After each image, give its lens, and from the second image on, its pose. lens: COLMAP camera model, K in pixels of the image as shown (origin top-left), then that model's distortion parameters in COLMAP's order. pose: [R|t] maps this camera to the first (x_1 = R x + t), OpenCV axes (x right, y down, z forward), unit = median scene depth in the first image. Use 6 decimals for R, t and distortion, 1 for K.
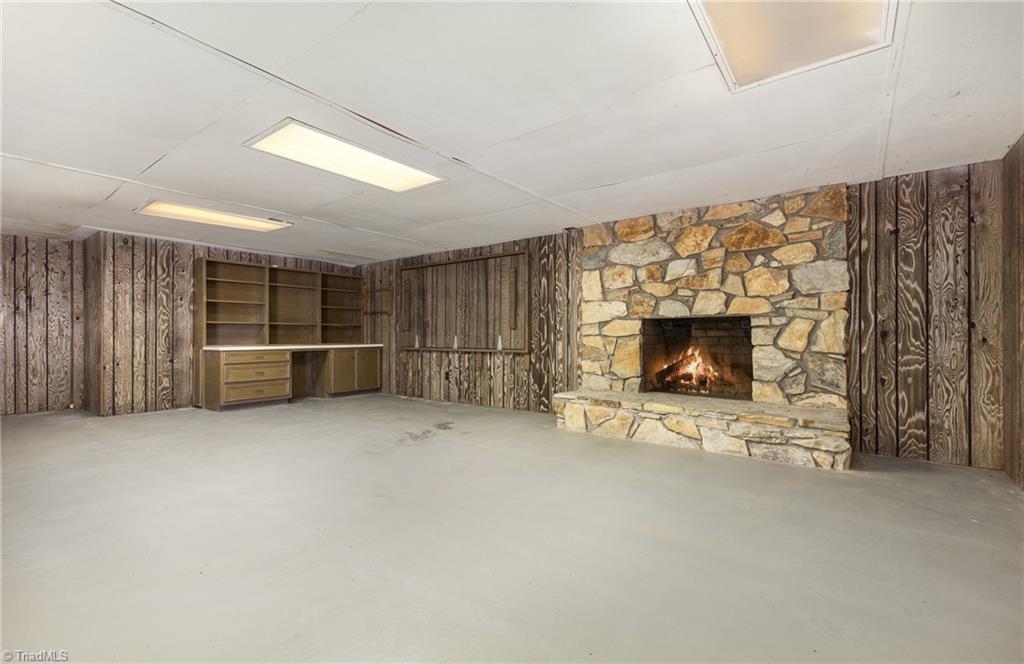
lens RADIAL K [[443.4, 0, 514.6], [0, 443.4, 332.7], [0, 0, 1]] dist [0.001007, -0.000052]
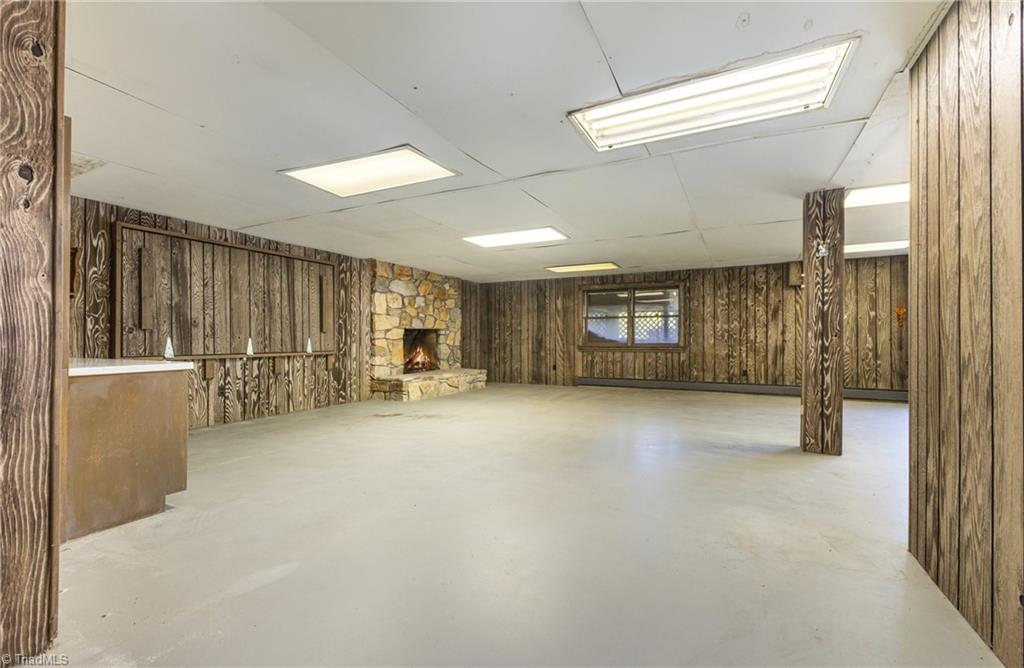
lens RADIAL K [[443.4, 0, 513.0], [0, 443.4, 338.9], [0, 0, 1]] dist [0.001007, -0.000052]
pose [[-0.173259, 0.003347, 0.984871, -1.307616], [-0.002845, 0.999988, -0.003899, 0.011393], [-0.984872, -0.003477, -0.173247, 0.836416]]
